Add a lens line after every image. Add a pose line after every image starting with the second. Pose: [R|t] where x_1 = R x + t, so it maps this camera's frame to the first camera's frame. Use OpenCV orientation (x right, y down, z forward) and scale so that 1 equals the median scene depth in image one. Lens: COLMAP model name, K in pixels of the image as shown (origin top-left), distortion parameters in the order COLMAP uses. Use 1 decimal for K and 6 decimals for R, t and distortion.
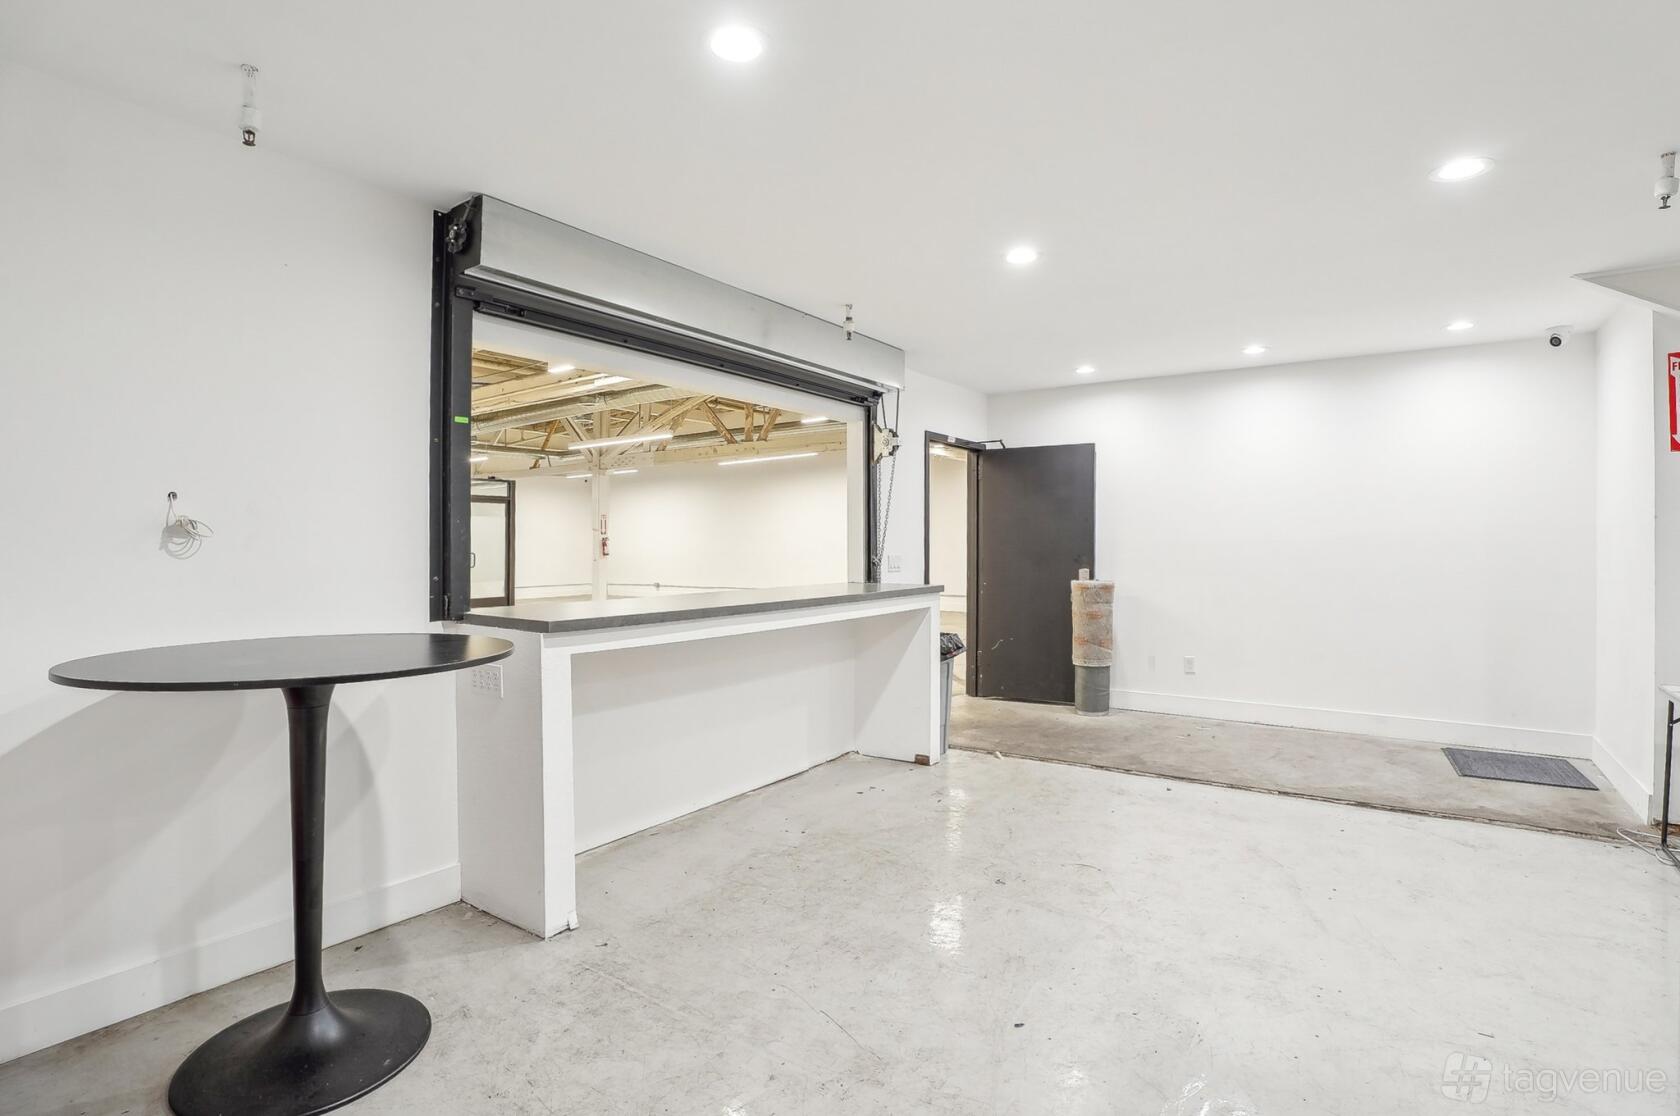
lens RADIAL K [[806.4, 0, 842.5], [0, 806.4, 557.3], [0, 0, 1]] dist [-0.047853, -0.000464]
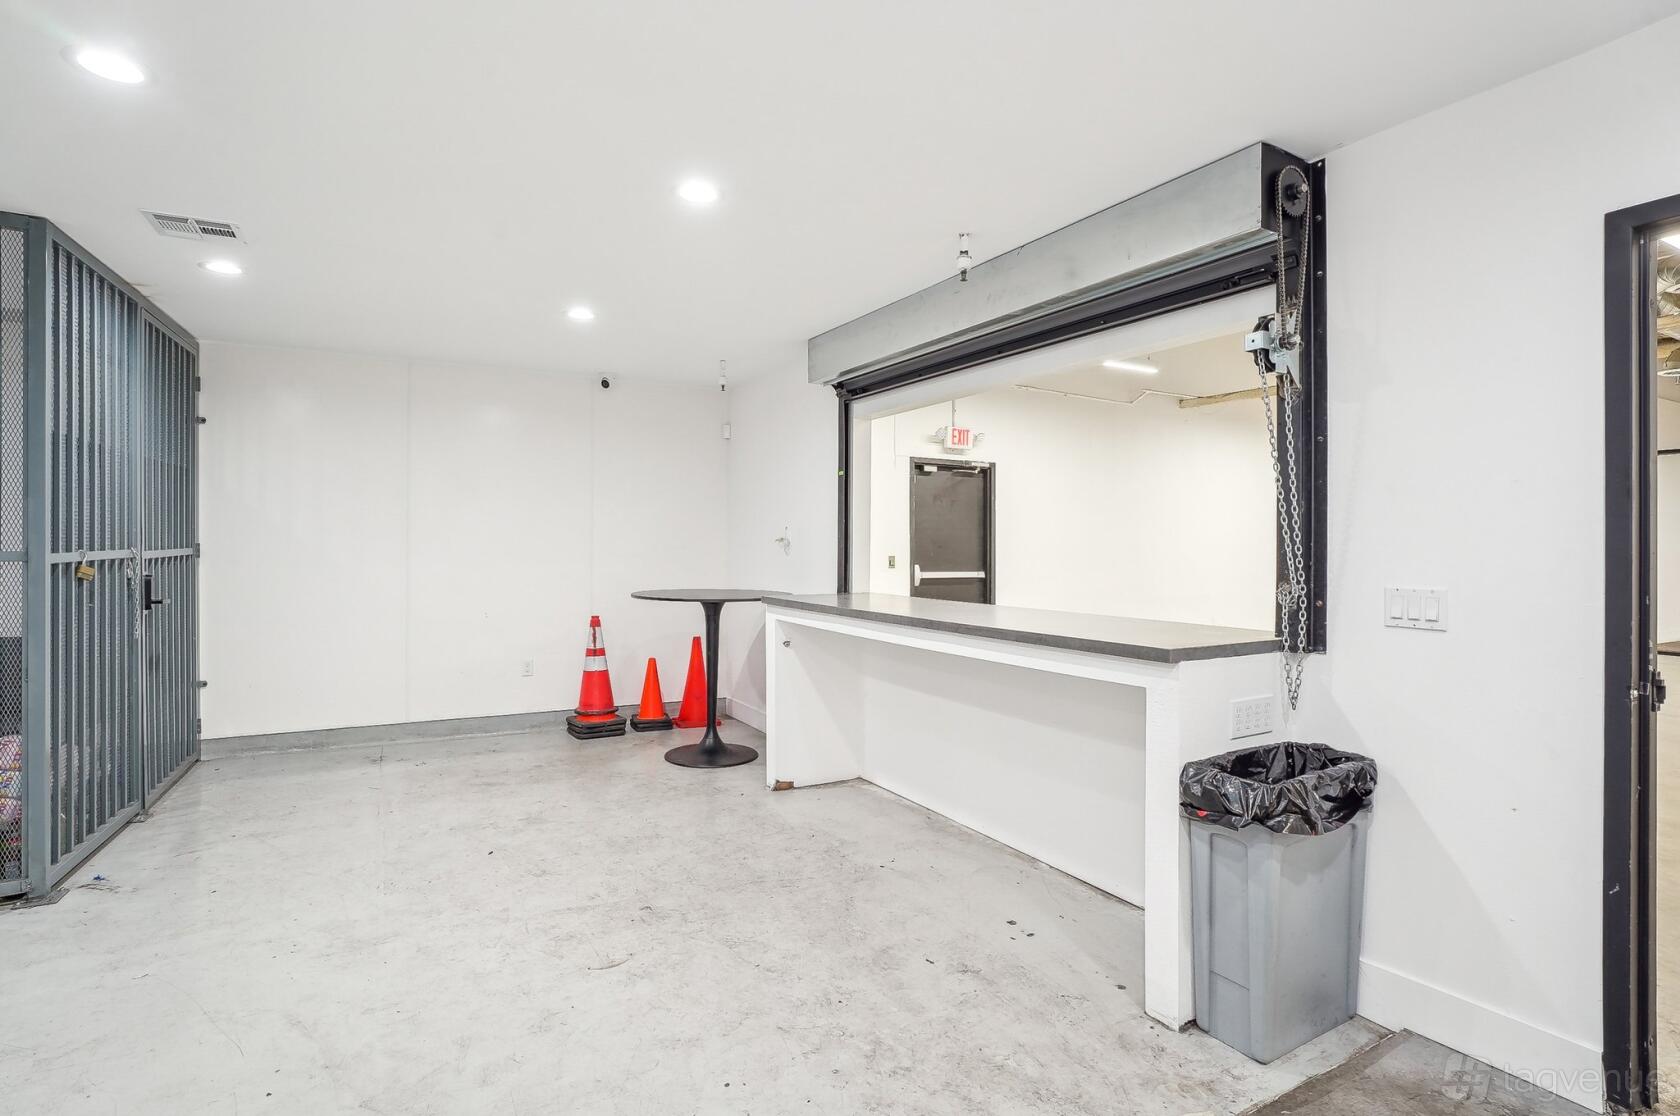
lens RADIAL K [[801.6, 0, 843.2], [0, 801.6, 549.4], [0, 0, 1]] dist [-0.019671, 0.000026]
pose [[-0.418023, -0.000022, -0.908436, 0.961399], [-0.011459, 0.999921, 0.005249, -0.030935], [0.908364, 0.012604, -0.417990, 1.599028]]
